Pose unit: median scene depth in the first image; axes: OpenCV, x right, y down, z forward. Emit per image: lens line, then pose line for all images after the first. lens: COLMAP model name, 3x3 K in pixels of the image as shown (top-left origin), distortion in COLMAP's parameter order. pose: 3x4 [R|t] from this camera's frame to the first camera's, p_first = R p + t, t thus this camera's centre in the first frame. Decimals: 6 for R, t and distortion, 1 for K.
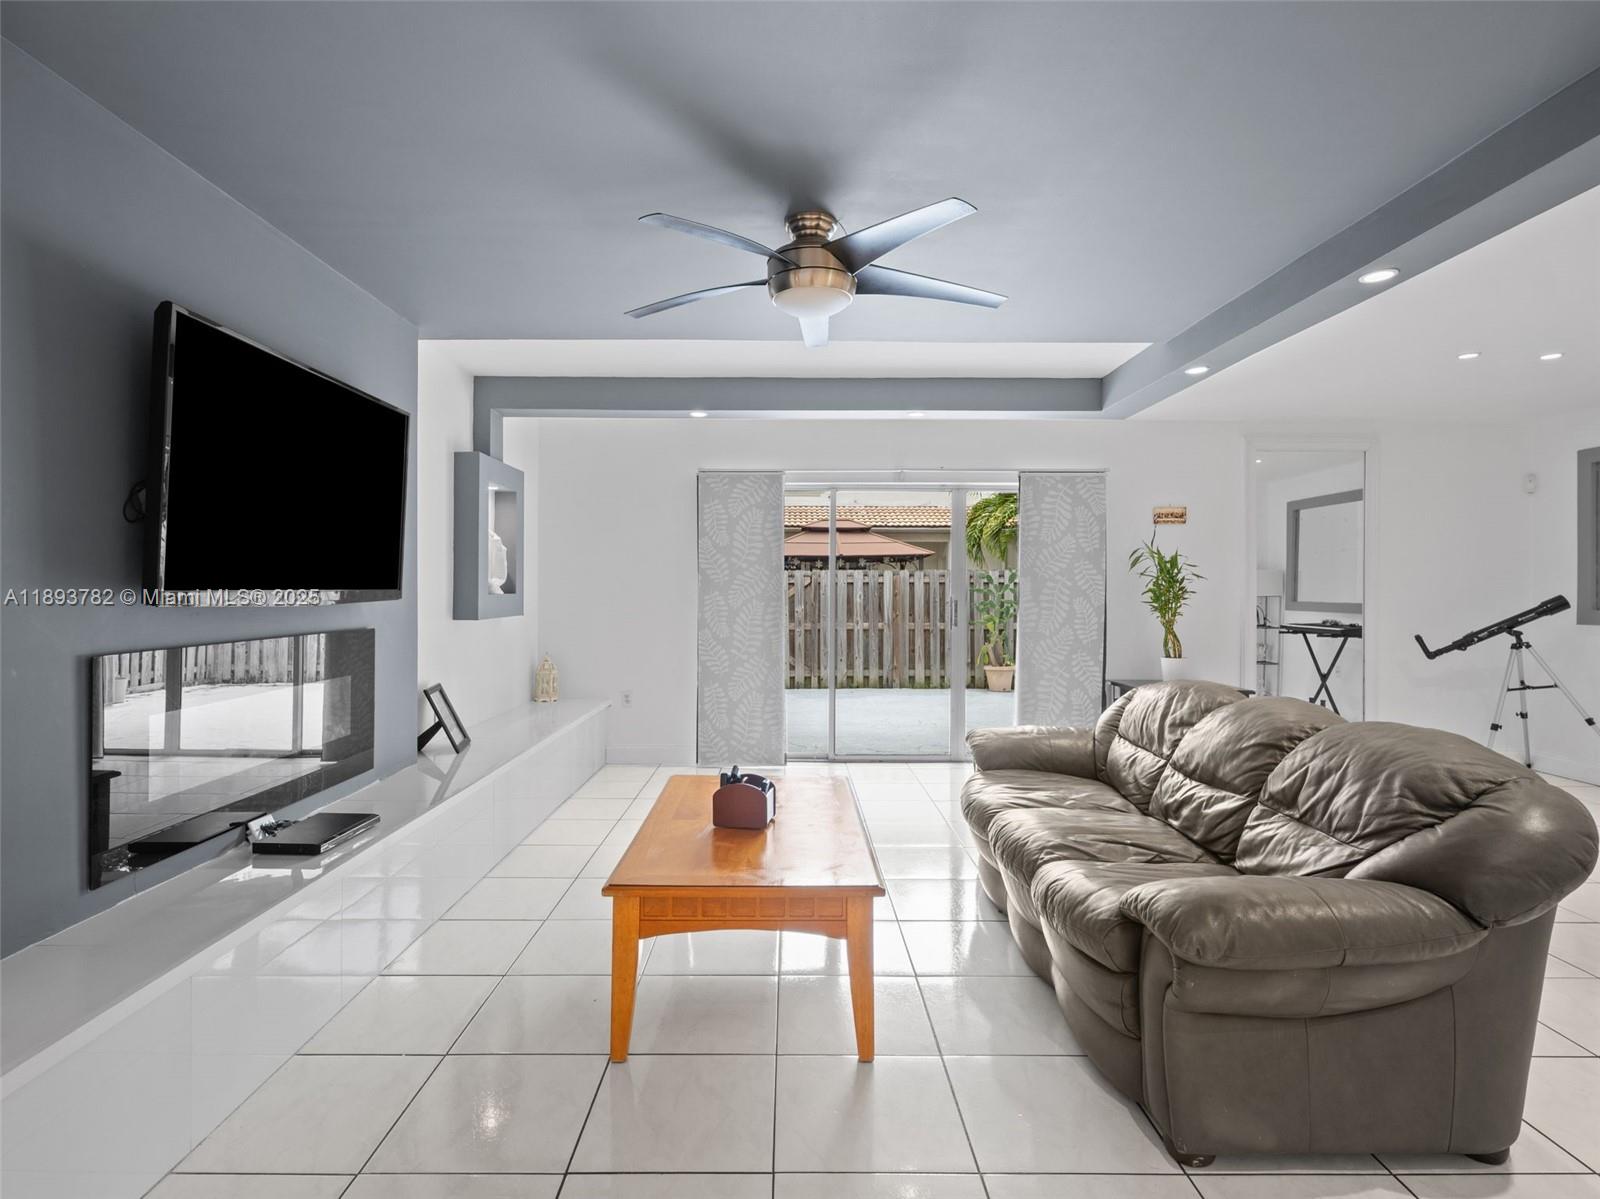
lens RADIAL K [[647.4, 0, 801.8], [0, 647.4, 589.1], [0, 0, 1]] dist [-0.000222, -0.000008]
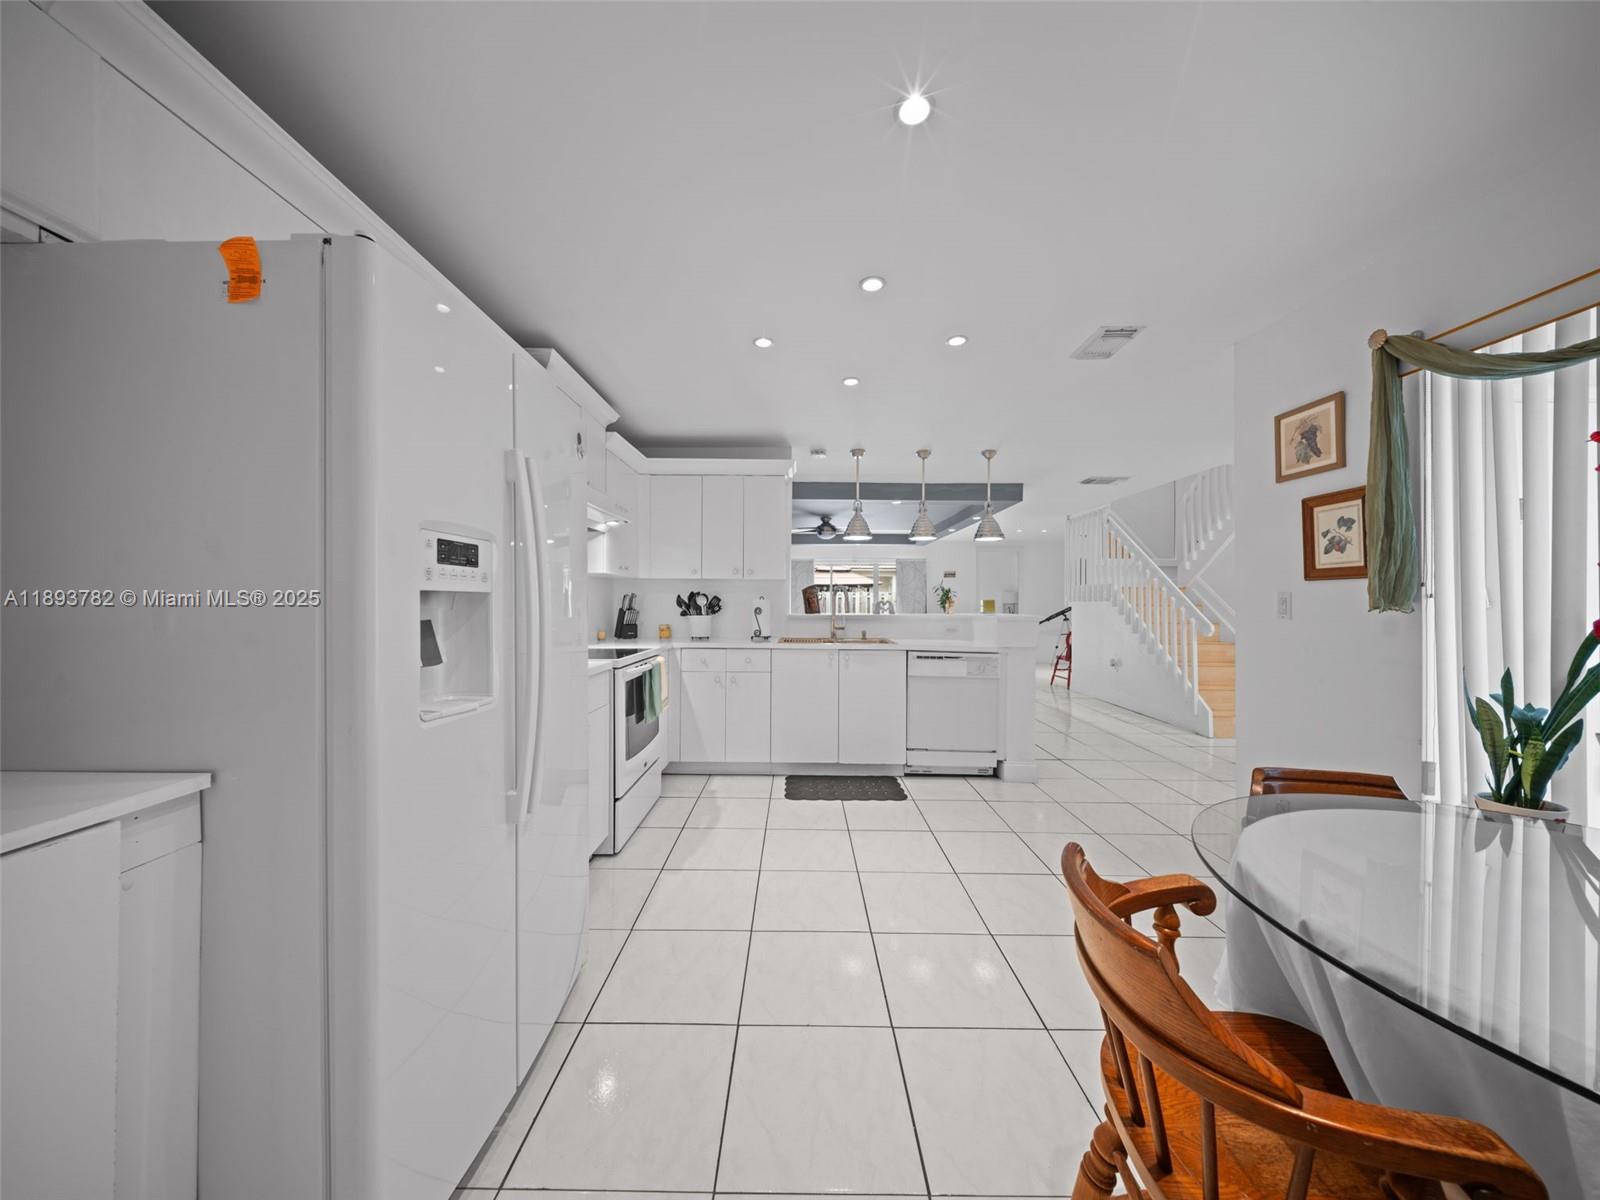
lens RADIAL K [[532.3, 0, 797.5], [0, 532.3, 606.6], [0, 0, 1]] dist [0.002053, -0.001051]
pose [[0.999845, 0.001039, -0.017562, -0.083932], [-0.000926, 0.999979, 0.006417, 0.019376], [0.017569, -0.006400, 0.999825, -1.901514]]
